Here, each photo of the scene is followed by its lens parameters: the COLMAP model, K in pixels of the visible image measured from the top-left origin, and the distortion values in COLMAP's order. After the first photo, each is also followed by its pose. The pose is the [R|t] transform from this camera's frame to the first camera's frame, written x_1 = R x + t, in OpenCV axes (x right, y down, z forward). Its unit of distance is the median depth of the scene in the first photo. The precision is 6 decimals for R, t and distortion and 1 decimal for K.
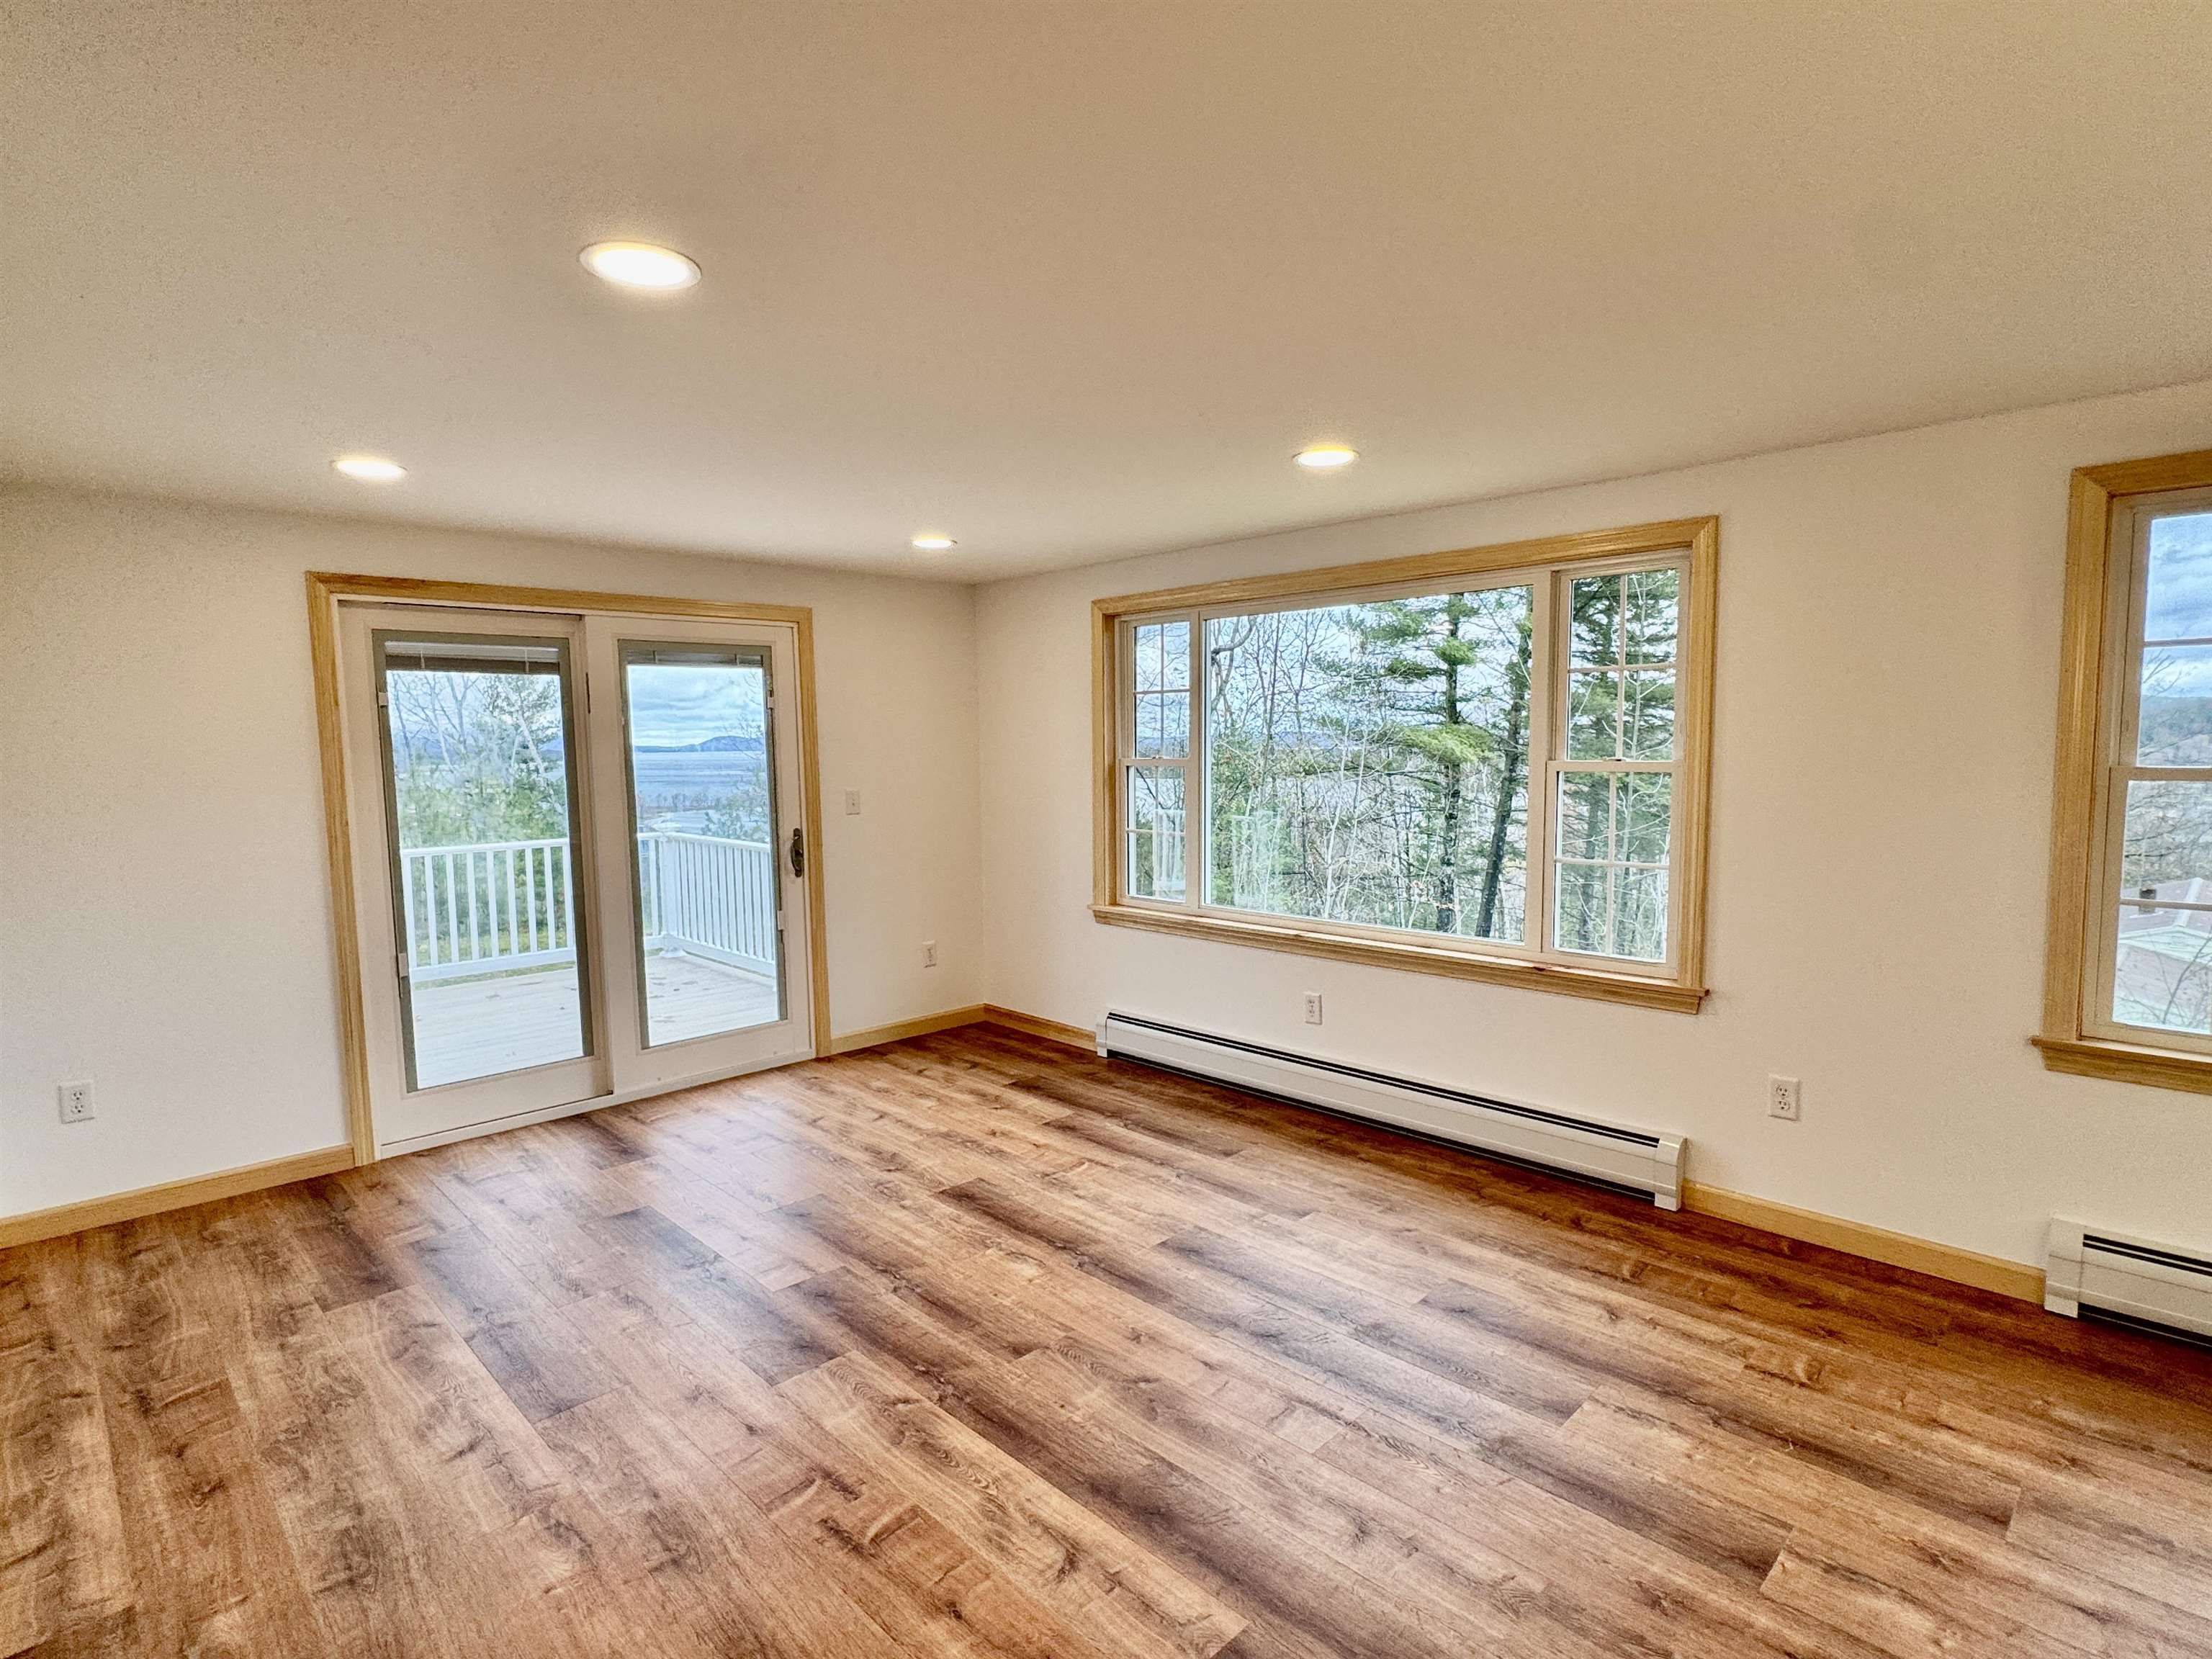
lens RADIAL K [[1126.9, 0, 1106.0], [0, 1126.9, 829.5], [0, 0, 1]] dist [-0.000445, -0.001221]
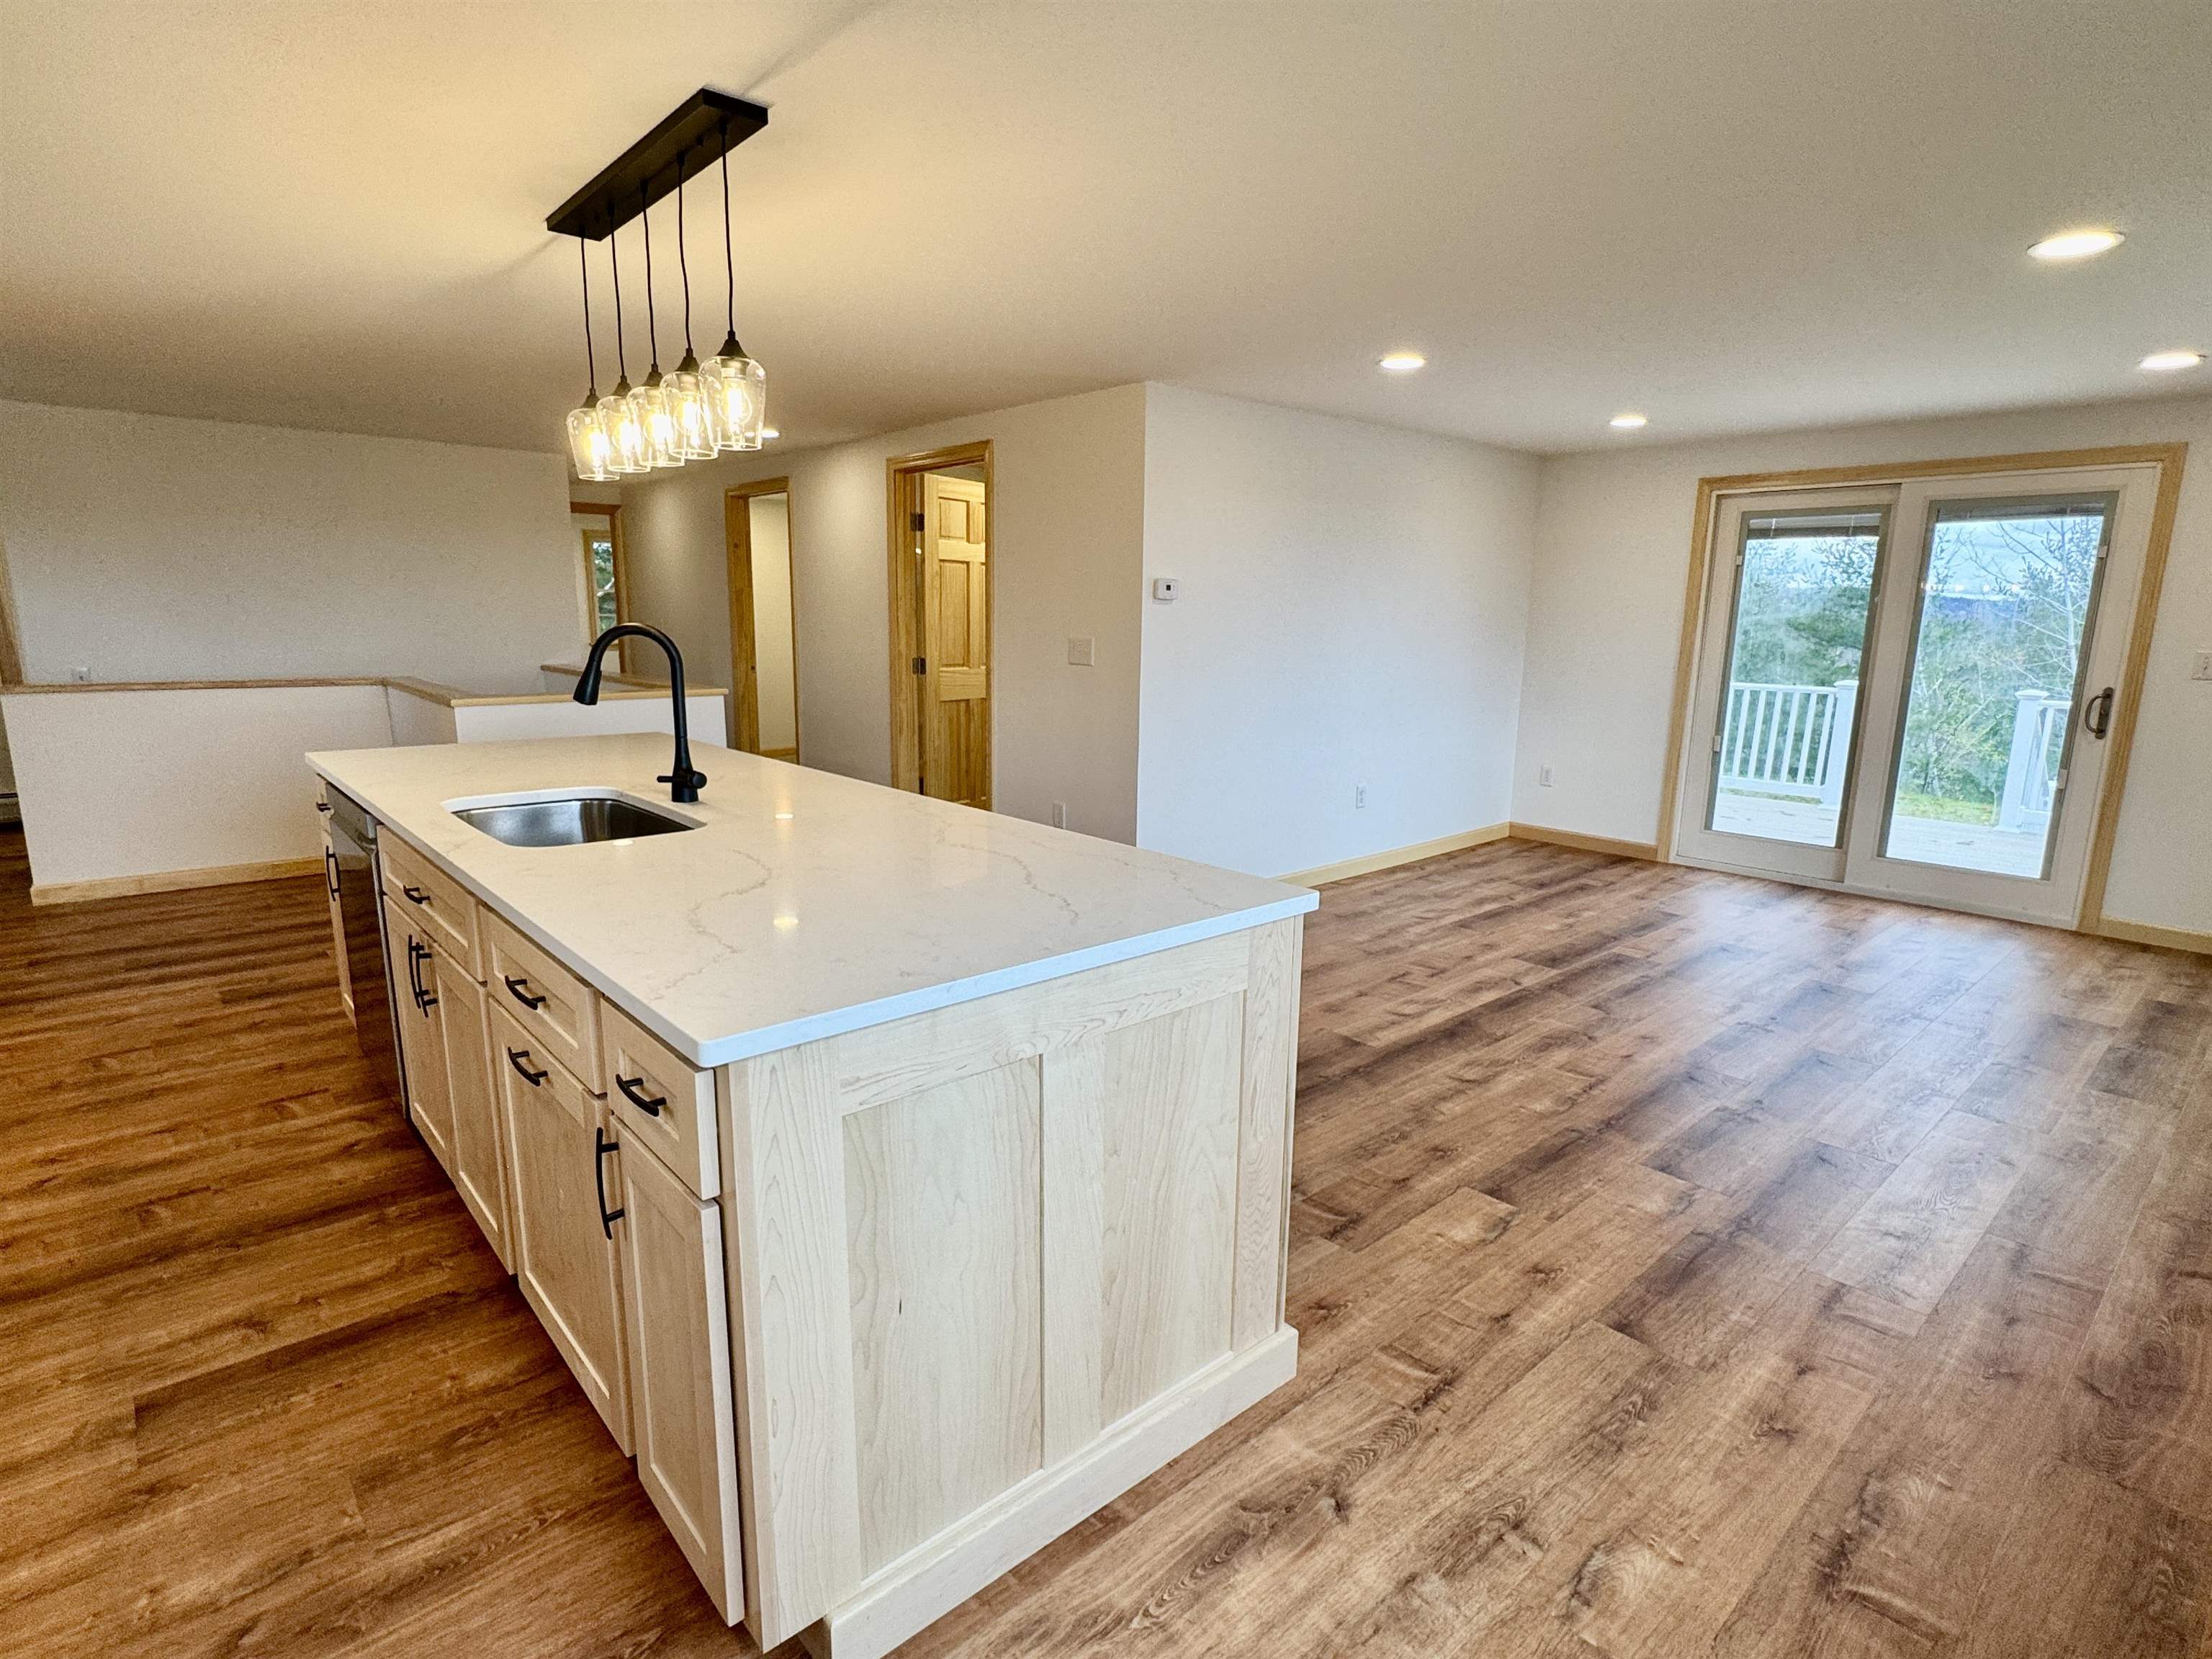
lens RADIAL K [[1126.9, 0, 1106.0], [0, 1126.9, 829.5], [0, 0, 1]] dist [-0.000445, -0.001221]
pose [[-0.053646, 0.204691, -0.977355, 1.315842], [-0.093851, 0.973399, 0.209014, -0.006003], [0.994140, 0.102938, -0.033009, 0.387215]]
